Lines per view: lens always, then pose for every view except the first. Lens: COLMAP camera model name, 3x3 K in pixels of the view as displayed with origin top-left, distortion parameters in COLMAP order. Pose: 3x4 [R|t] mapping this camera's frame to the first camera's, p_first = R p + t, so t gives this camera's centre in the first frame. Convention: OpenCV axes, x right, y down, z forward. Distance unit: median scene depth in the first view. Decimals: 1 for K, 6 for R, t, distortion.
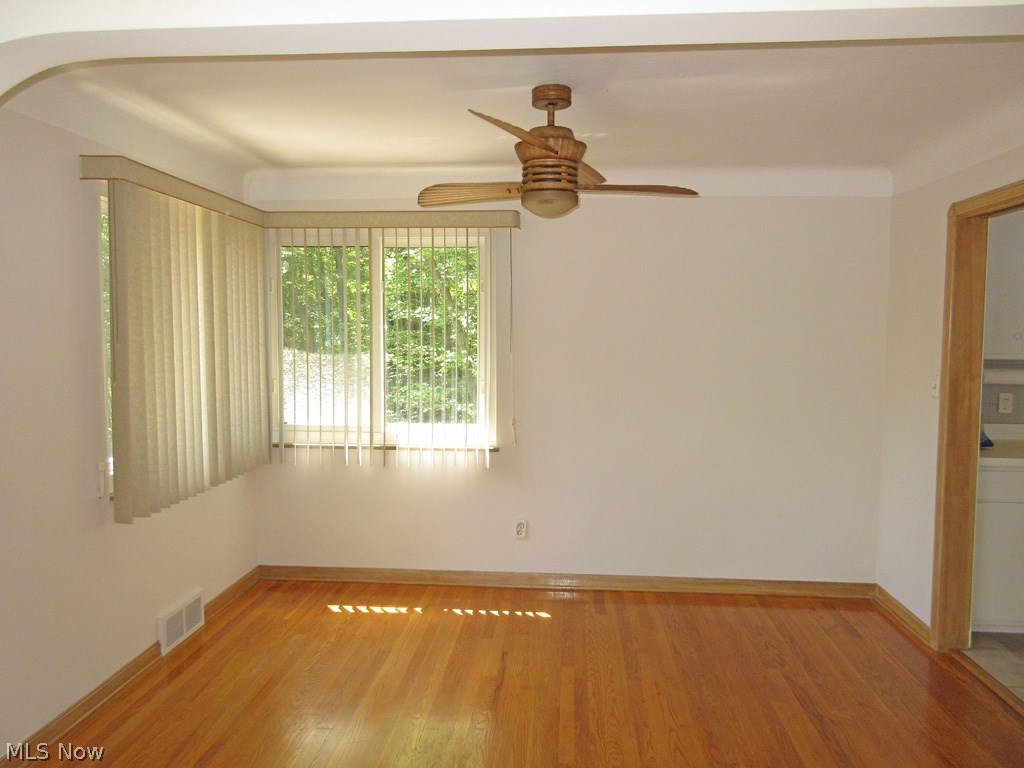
lens RADIAL K [[744.7, 0, 512.0], [0, 744.7, 384.0], [0, 0, 1]] dist [-0.004782, -0.001339]
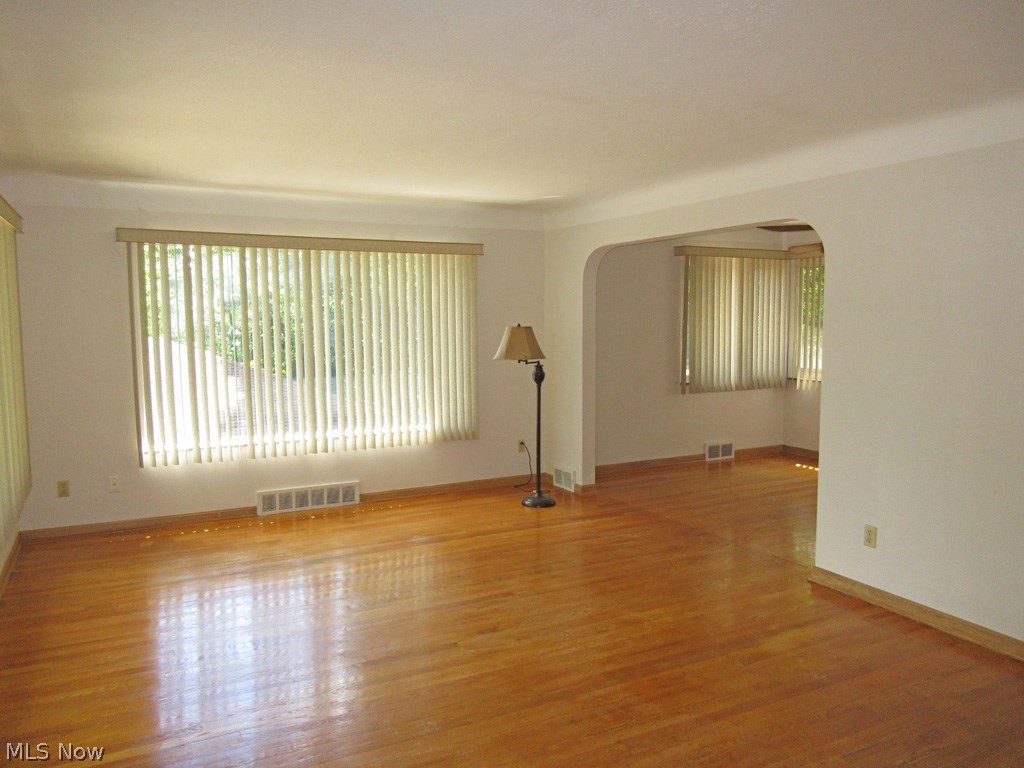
lens RADIAL K [[753.7, 0, 517.4], [0, 753.7, 382.9], [0, 0, 1]] dist [-0.005334, 0.002589]
pose [[0.544314, 0.070281, -0.835932, 0.976466], [-0.055894, 0.997308, 0.047454, 0.048525], [0.837017, 0.020893, 0.546778, -0.641289]]
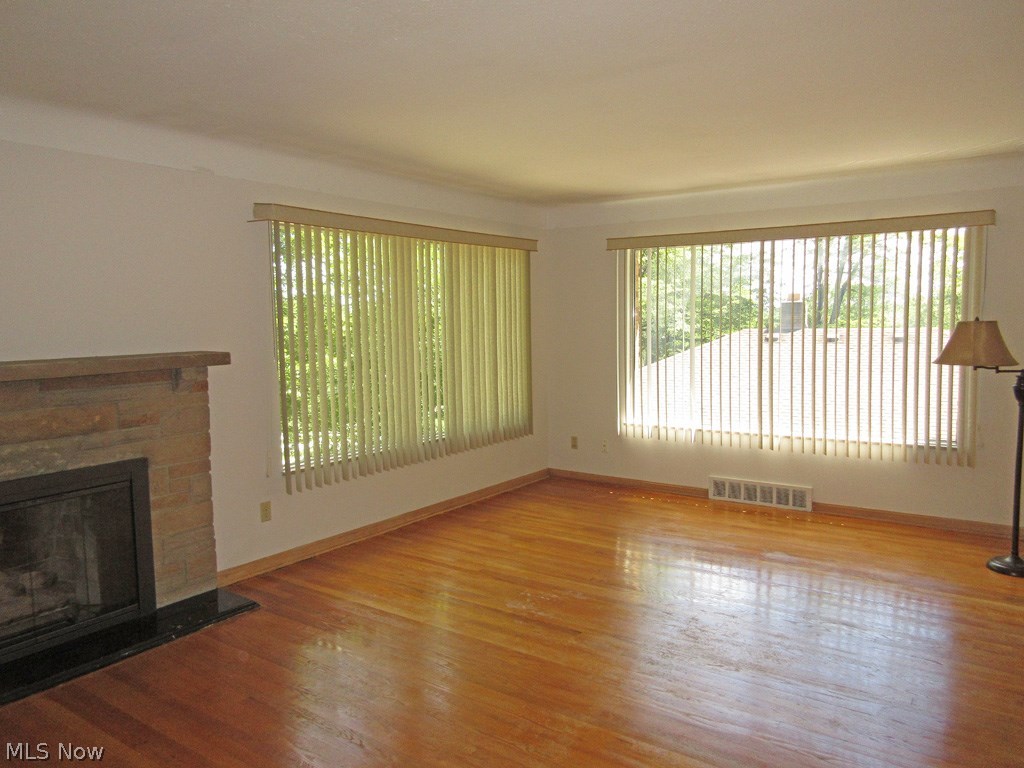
lens RADIAL K [[753.7, 0, 517.4], [0, 753.7, 382.9], [0, 0, 1]] dist [-0.005334, 0.002589]
pose [[-0.488040, 0.083223, -0.868844, 1.013243], [-0.051621, 0.990949, 0.123915, -0.003489], [0.871293, 0.105327, -0.479327, 0.124478]]
